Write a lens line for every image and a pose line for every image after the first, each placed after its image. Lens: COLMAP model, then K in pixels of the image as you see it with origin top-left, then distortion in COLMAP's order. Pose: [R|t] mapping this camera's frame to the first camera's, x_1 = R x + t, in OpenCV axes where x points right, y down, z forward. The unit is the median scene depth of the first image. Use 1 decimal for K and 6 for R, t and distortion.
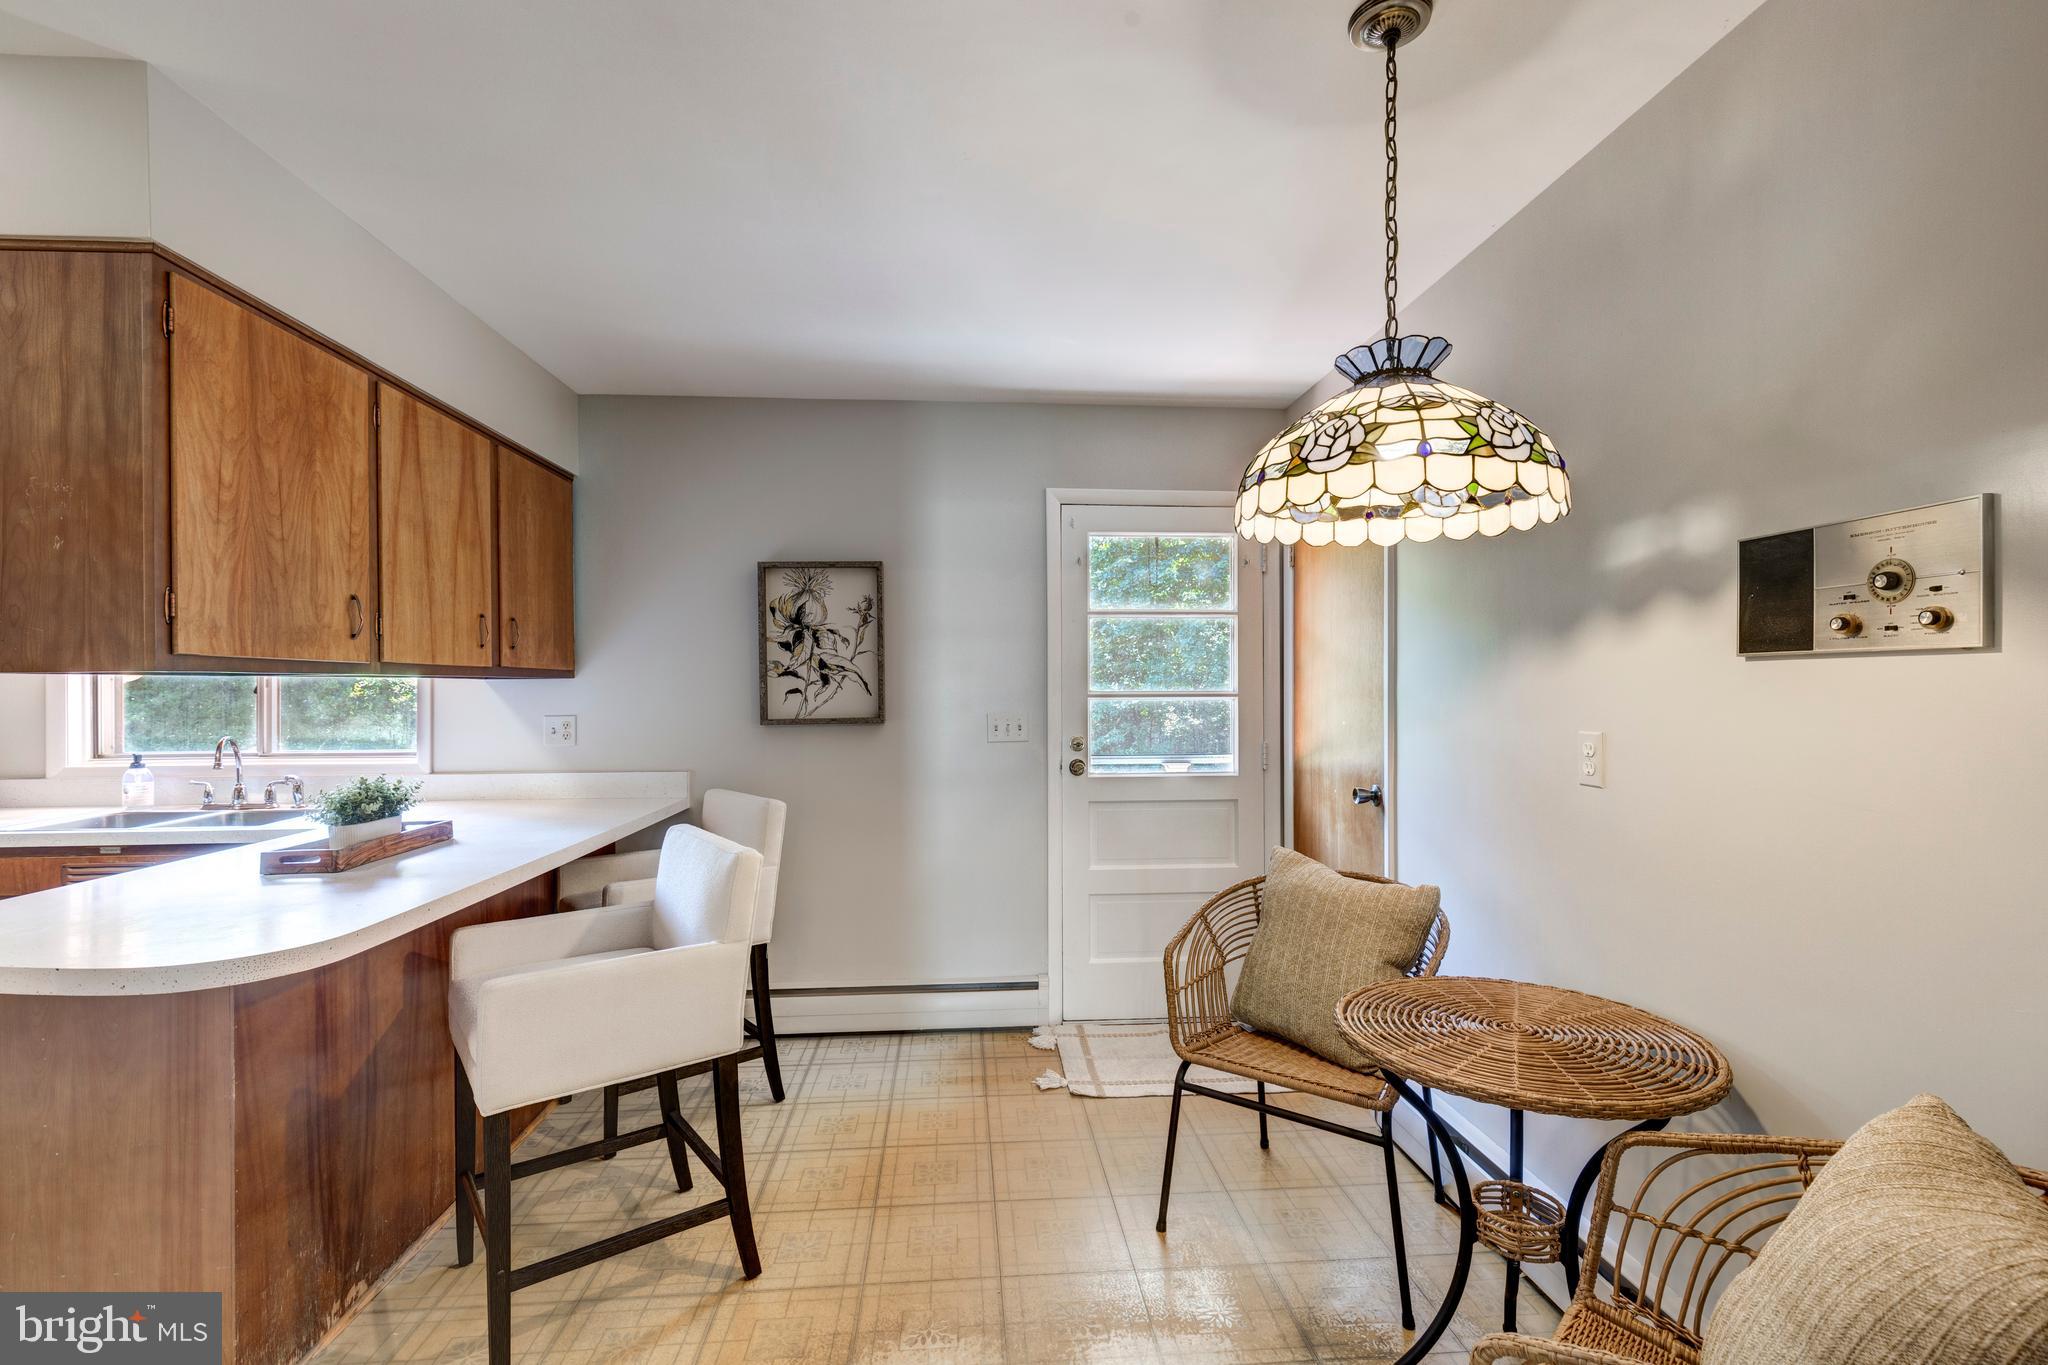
lens RADIAL K [[928.2, 0, 1025.3], [0, 928.2, 684.4], [0, 0, 1]] dist [0.000808, -0.001363]
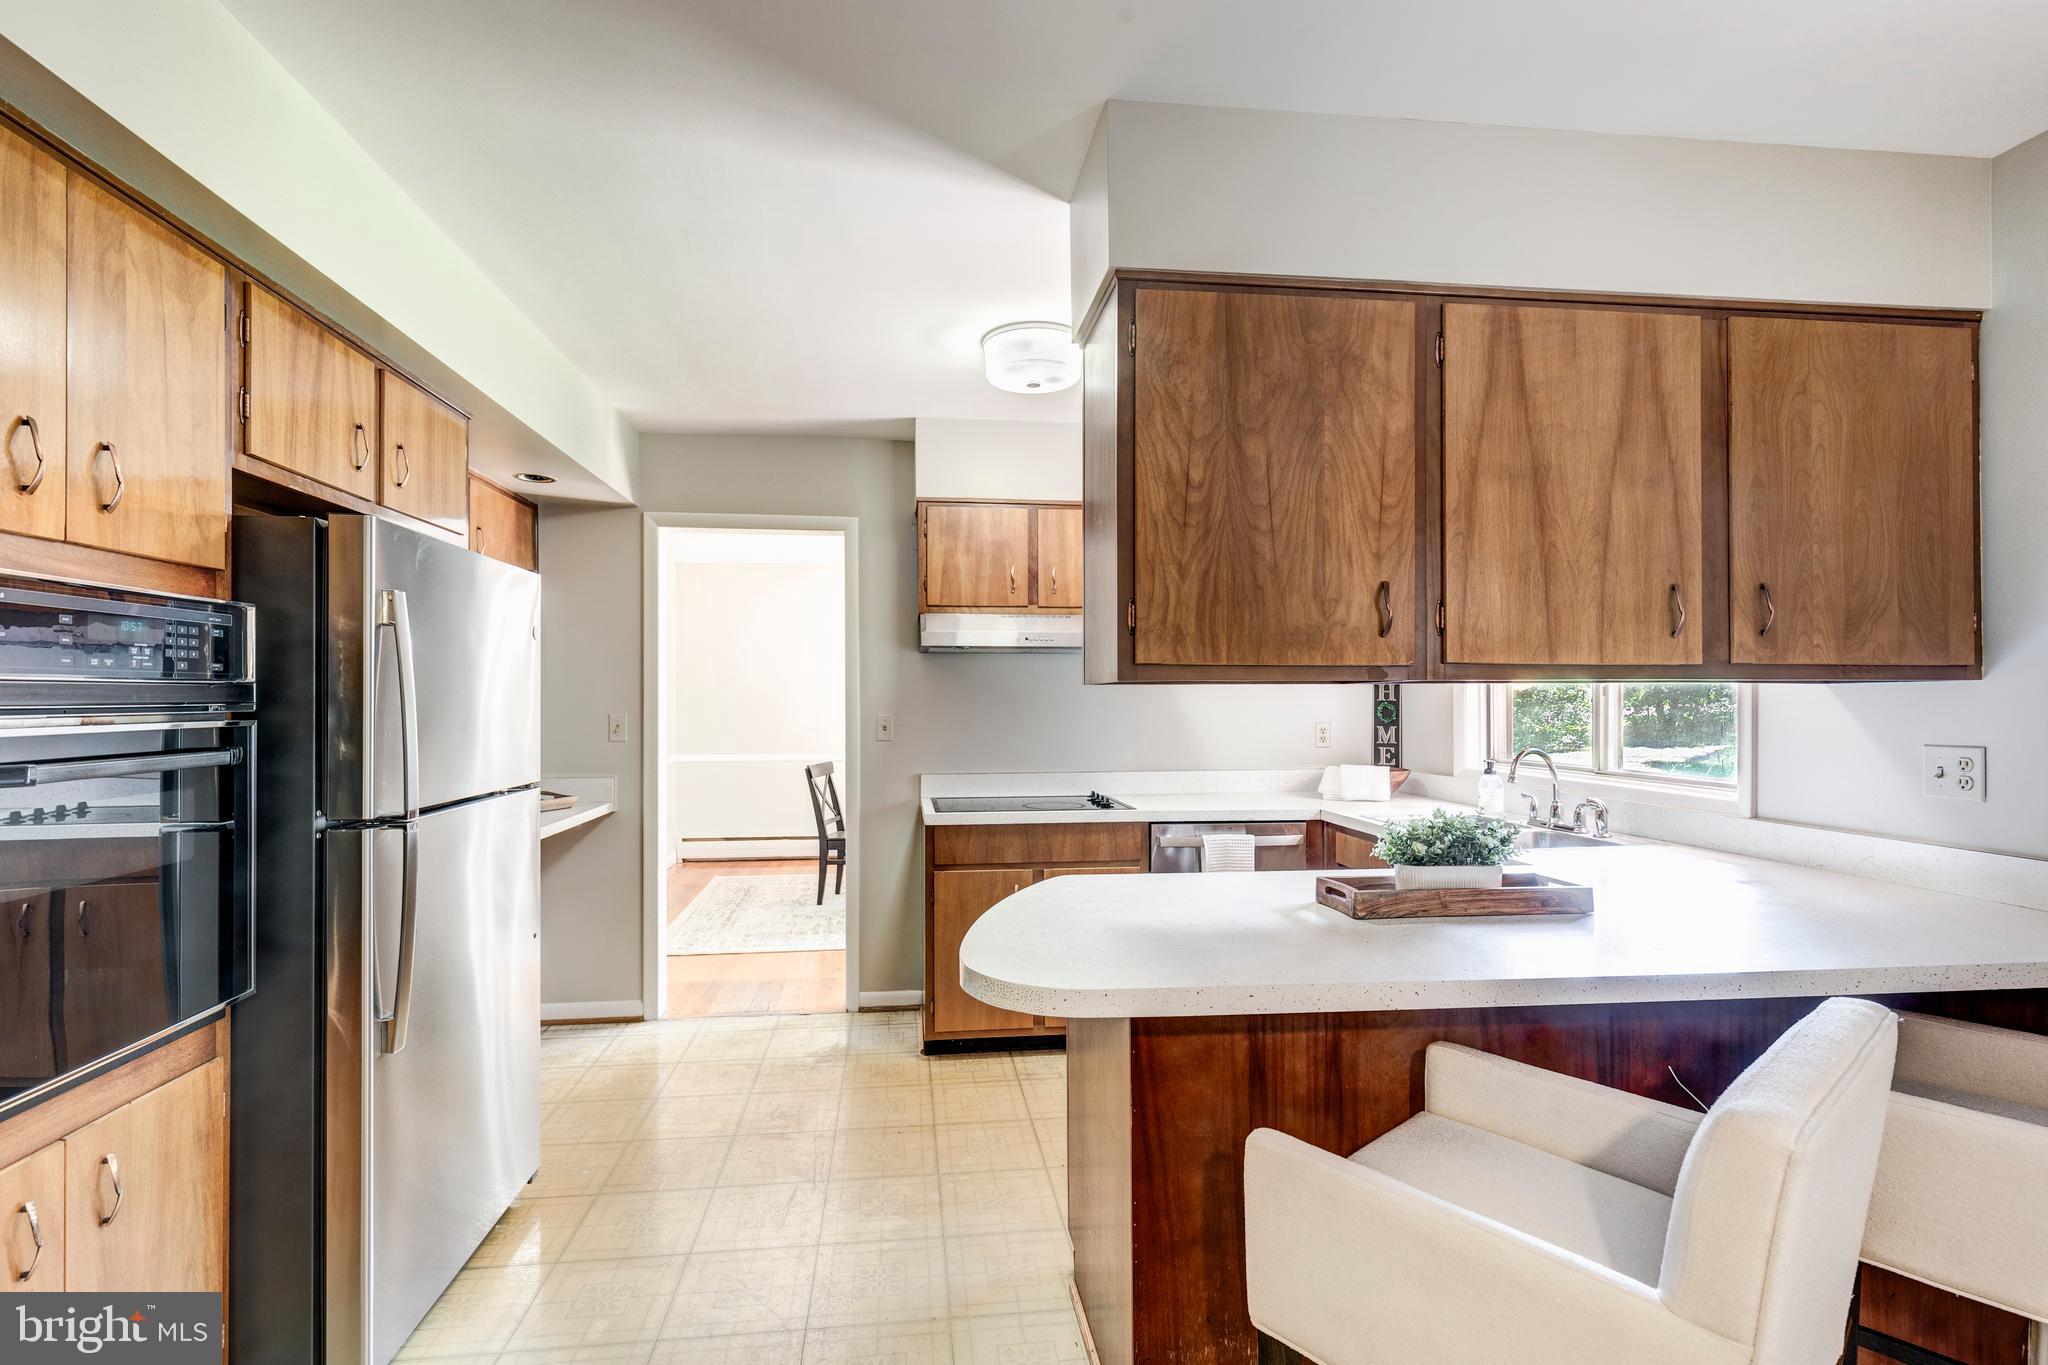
lens RADIAL K [[928.2, 0, 1013.9], [0, 928.2, 697.2], [0, 0, 1]] dist [0.000808, -0.001363]
pose [[0.029918, 0.002879, -0.999548, 0.052014], [0.003888, 0.999988, 0.002997, 0.000183], [0.999545, -0.003976, 0.029907, 0.443123]]
